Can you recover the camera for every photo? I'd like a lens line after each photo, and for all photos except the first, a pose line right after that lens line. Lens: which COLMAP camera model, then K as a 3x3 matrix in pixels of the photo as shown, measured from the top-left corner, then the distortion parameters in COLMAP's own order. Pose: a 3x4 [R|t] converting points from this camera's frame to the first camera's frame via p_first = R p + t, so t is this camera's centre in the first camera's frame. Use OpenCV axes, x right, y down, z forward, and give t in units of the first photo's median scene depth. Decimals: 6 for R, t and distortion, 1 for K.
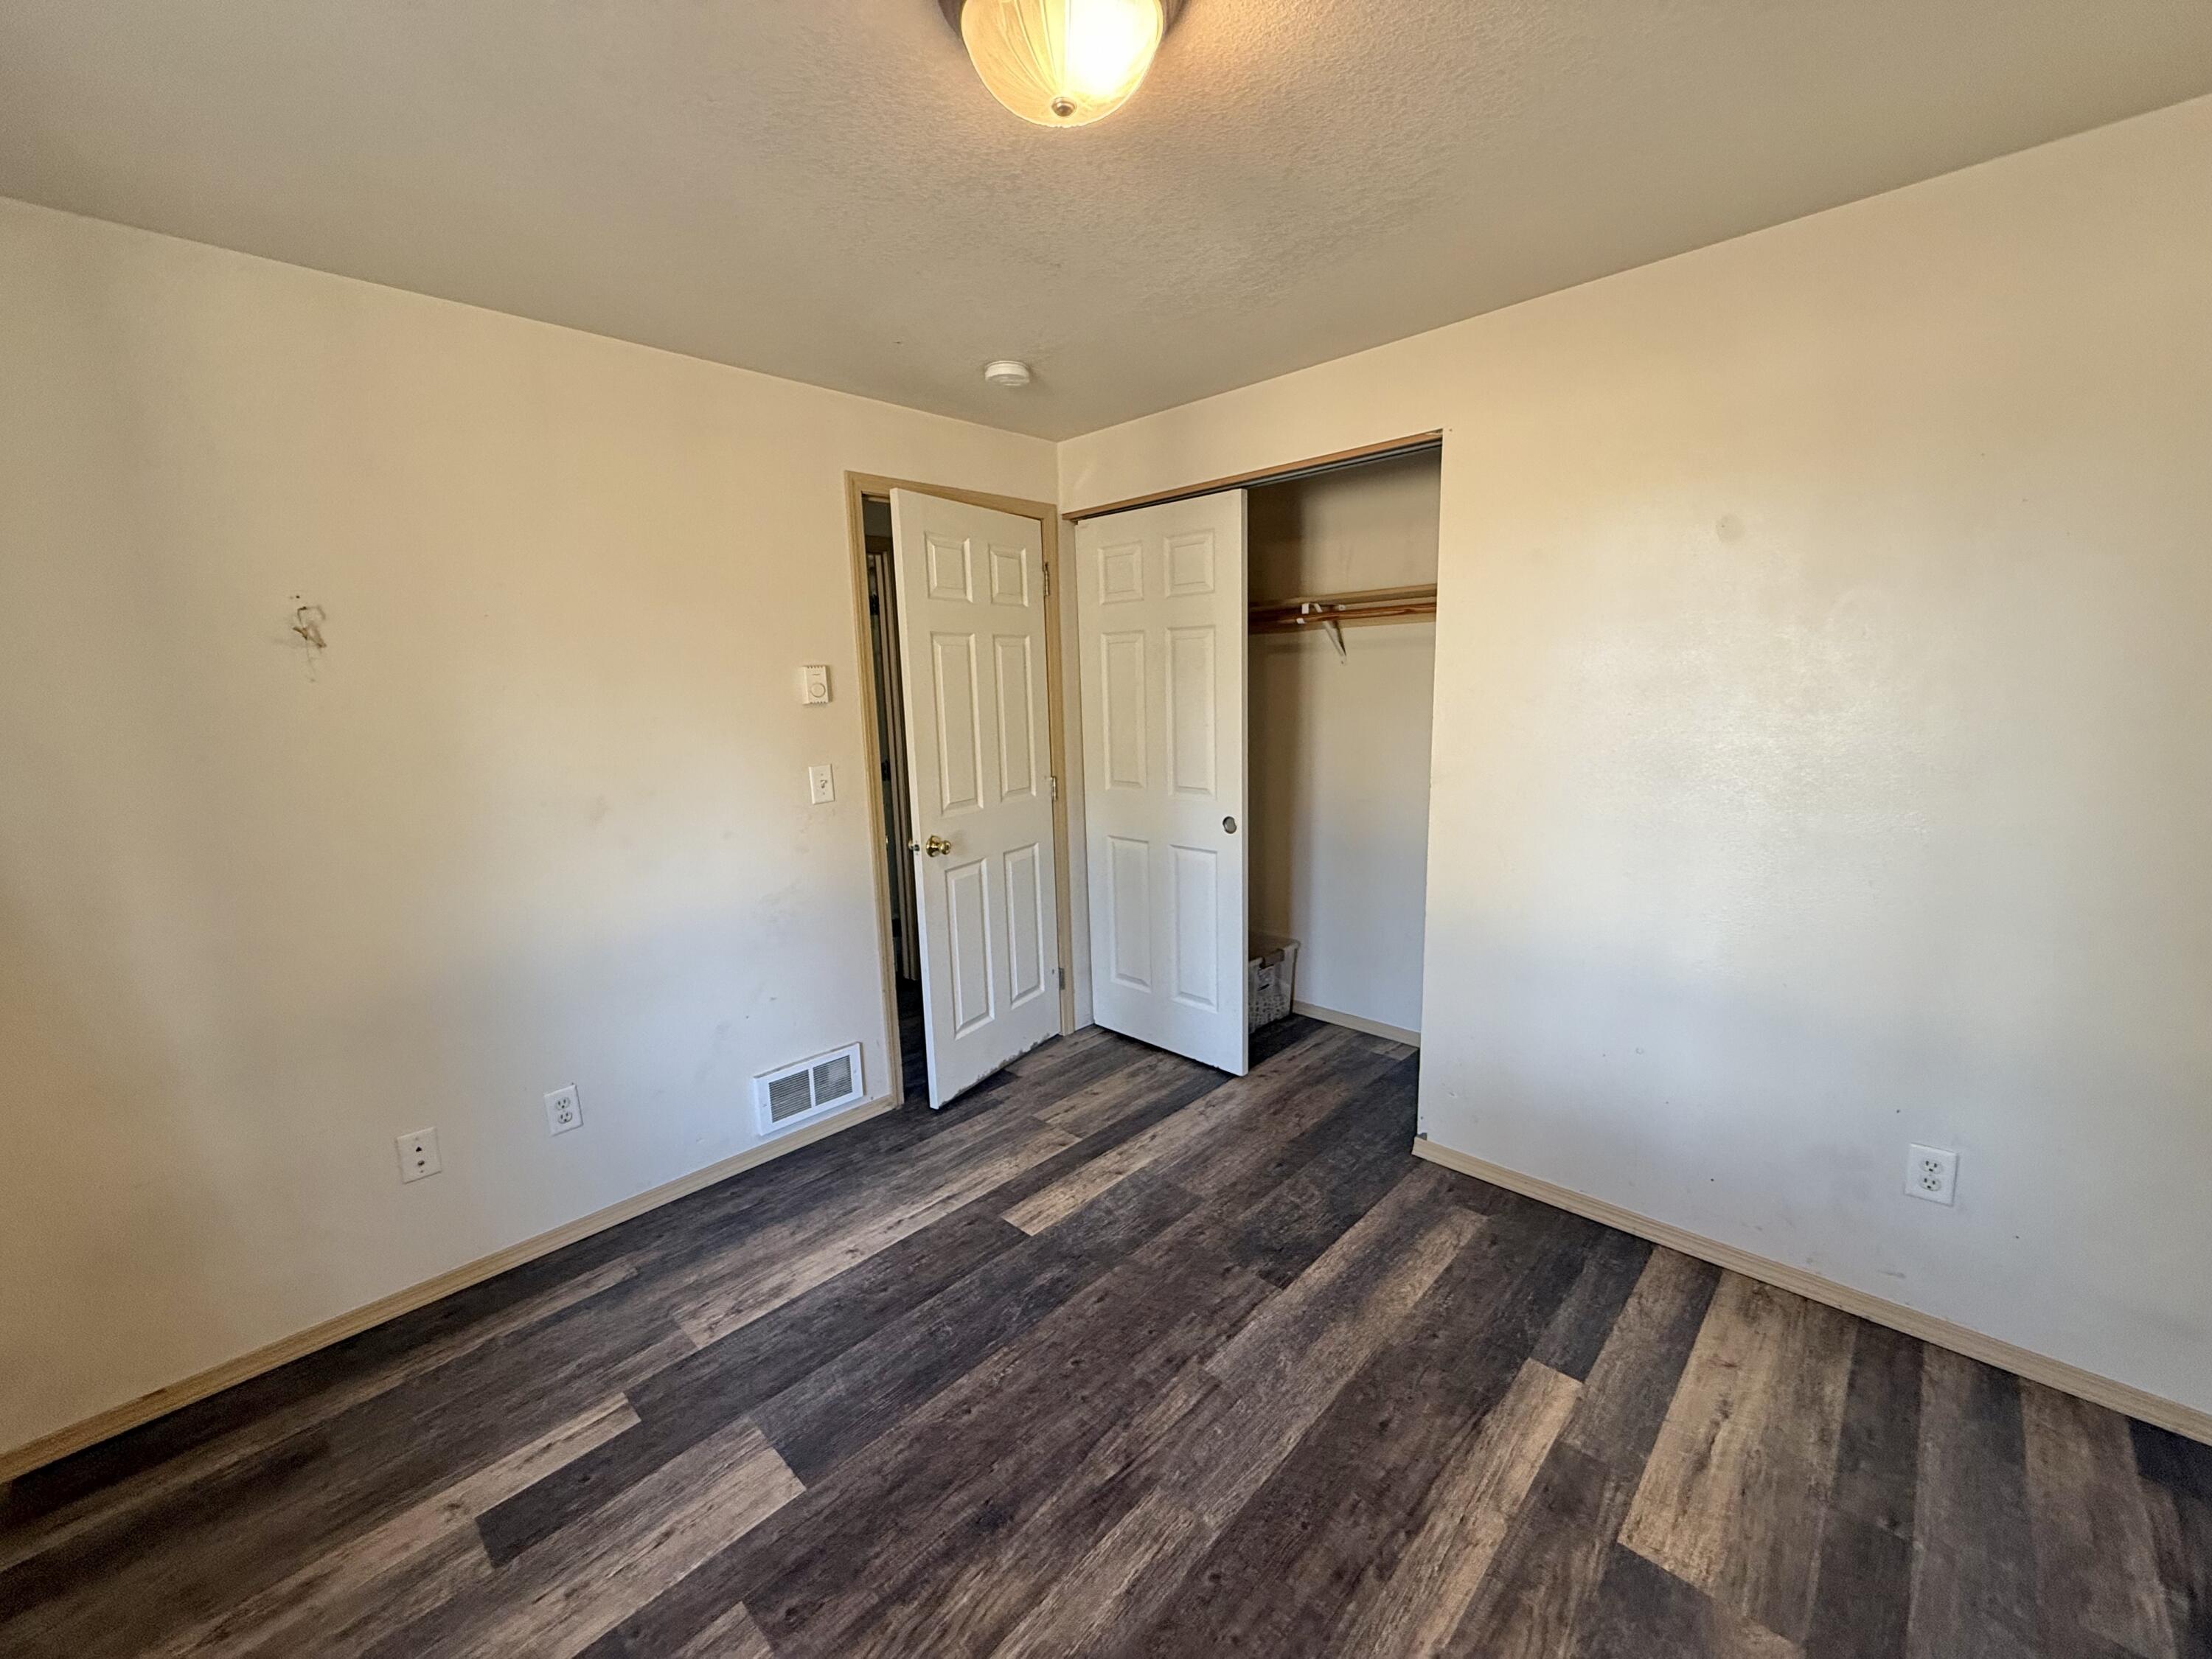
lens RADIAL K [[888.4, 0, 1097.4], [0, 888.4, 824.6], [0, 0, 1]] dist [0.010050, 0.000223]
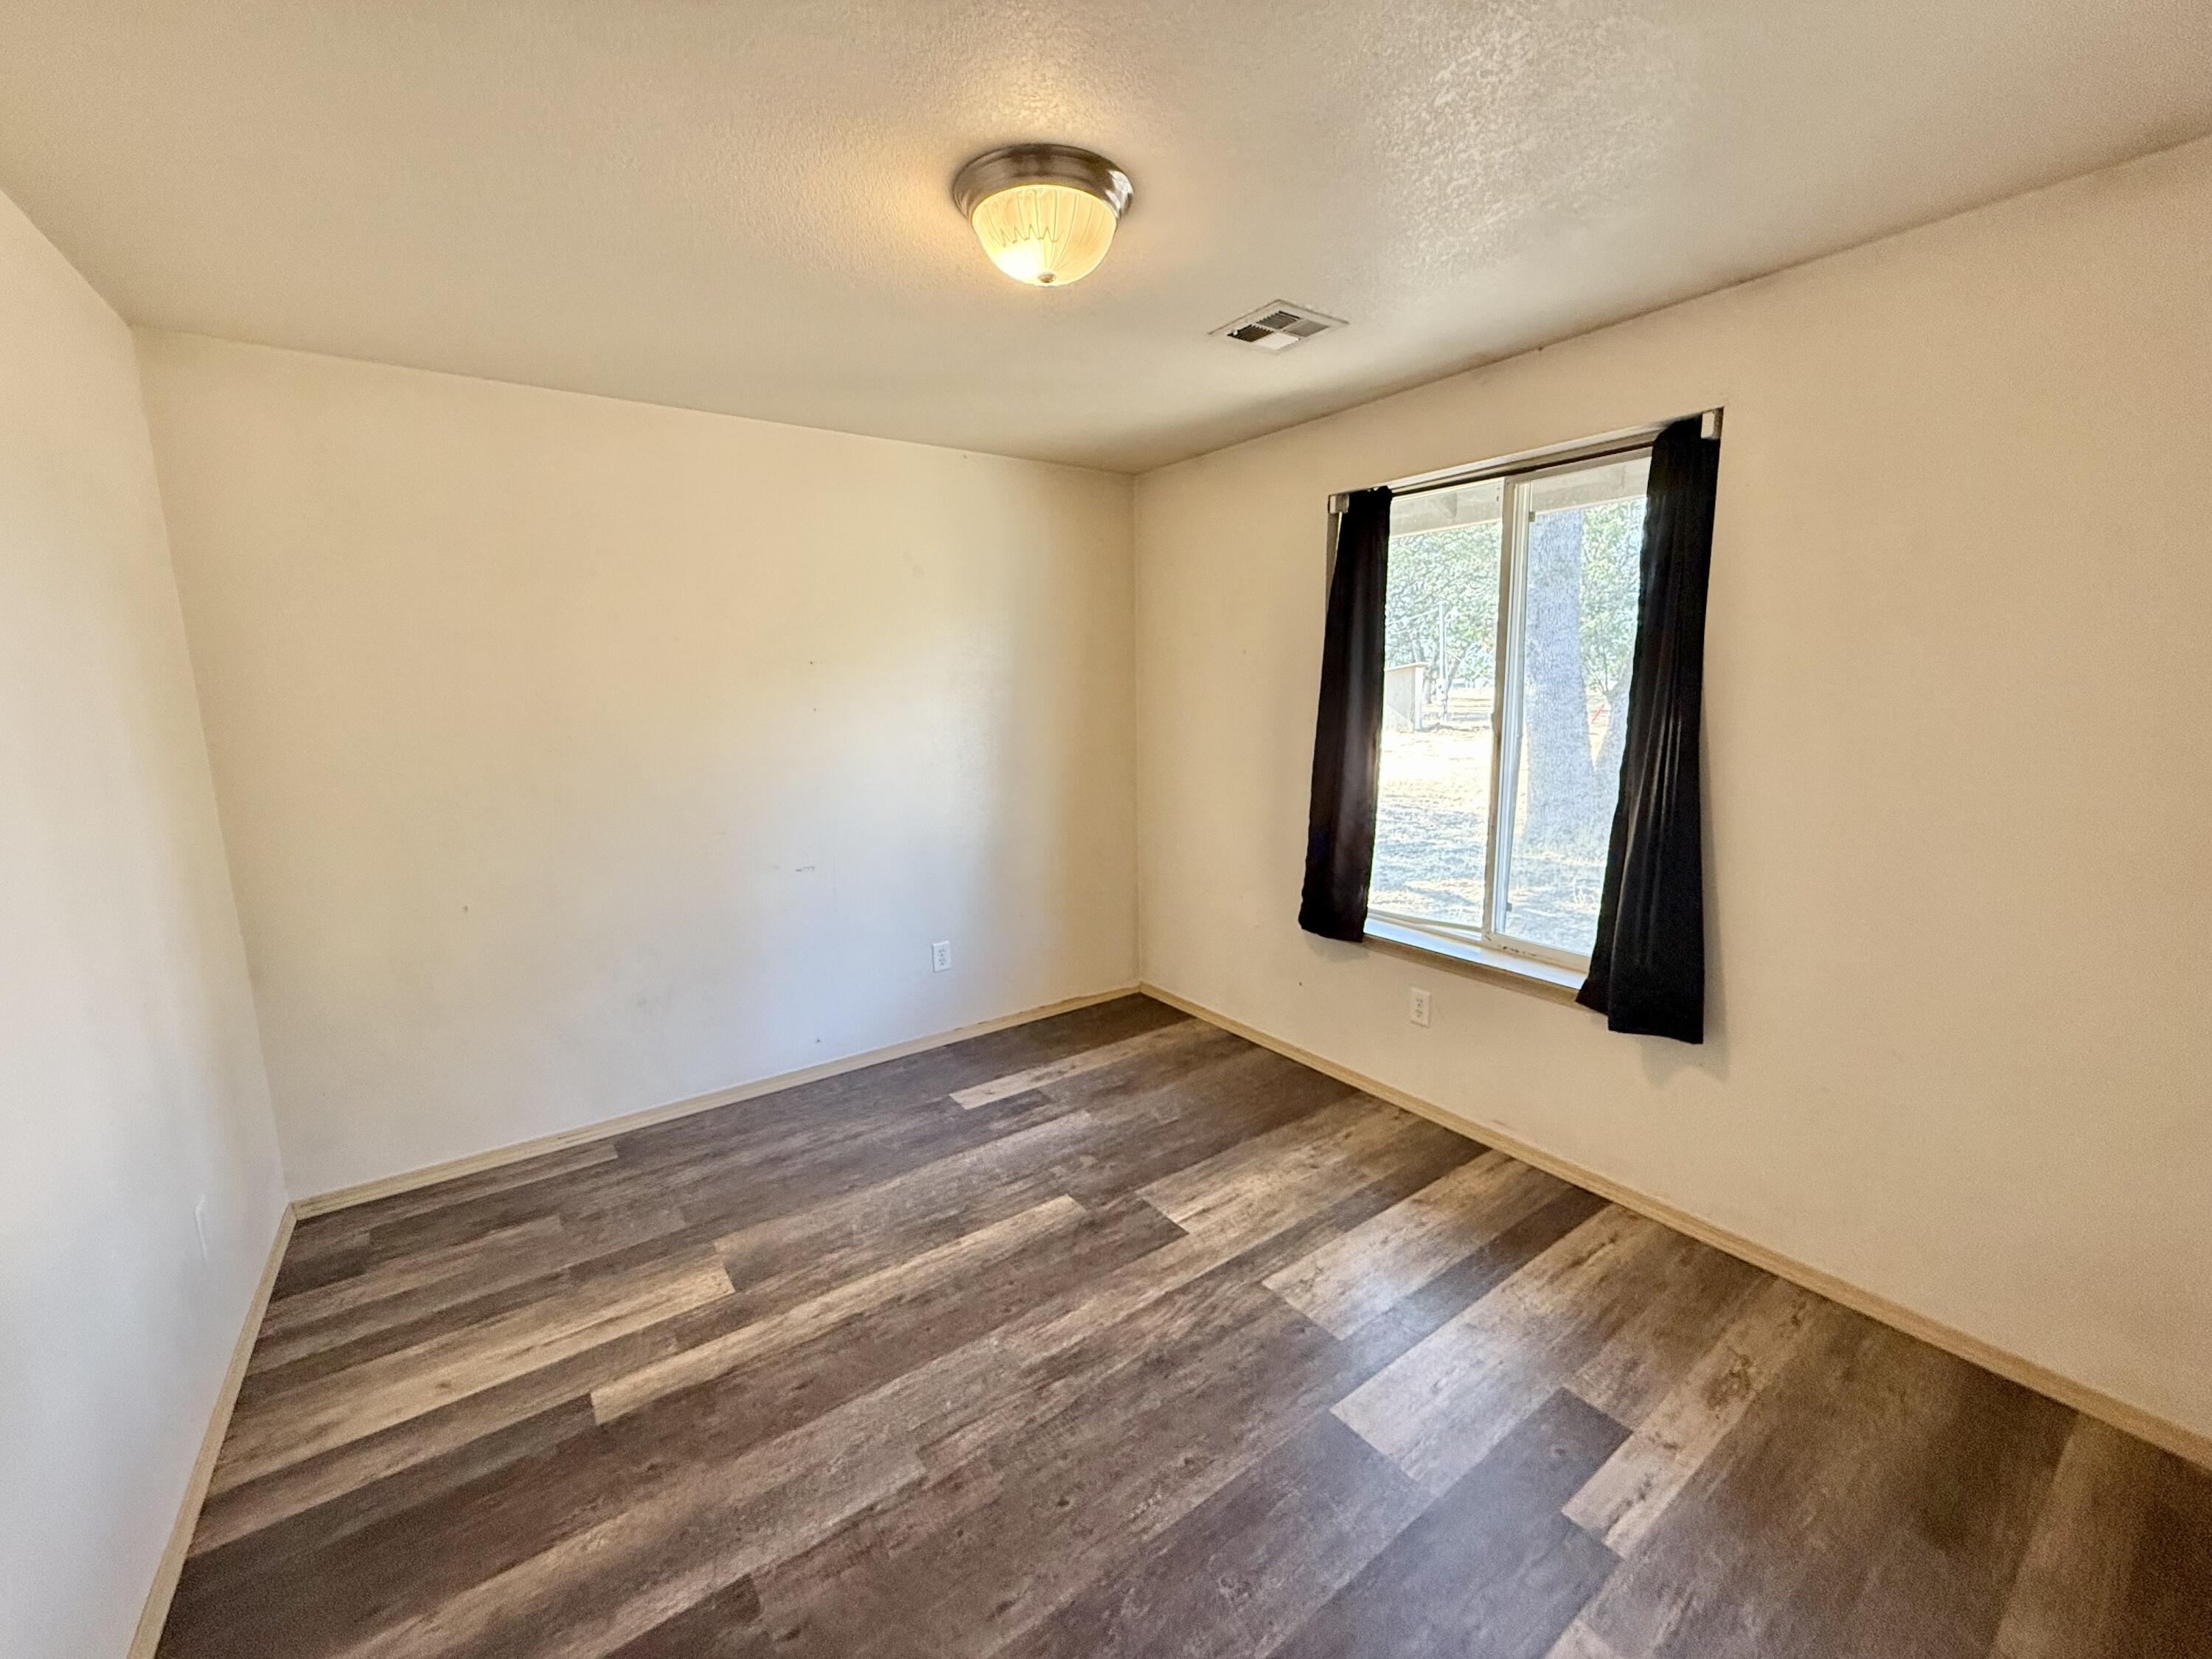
lens RADIAL K [[888.4, 0, 1097.4], [0, 888.4, 824.6], [0, 0, 1]] dist [0.010050, 0.000223]
pose [[-0.982313, 0.014389, 0.186692, -0.247586], [0.073430, 0.946780, 0.313393, -0.293026], [-0.172247, 0.321559, -0.931091, 1.755047]]
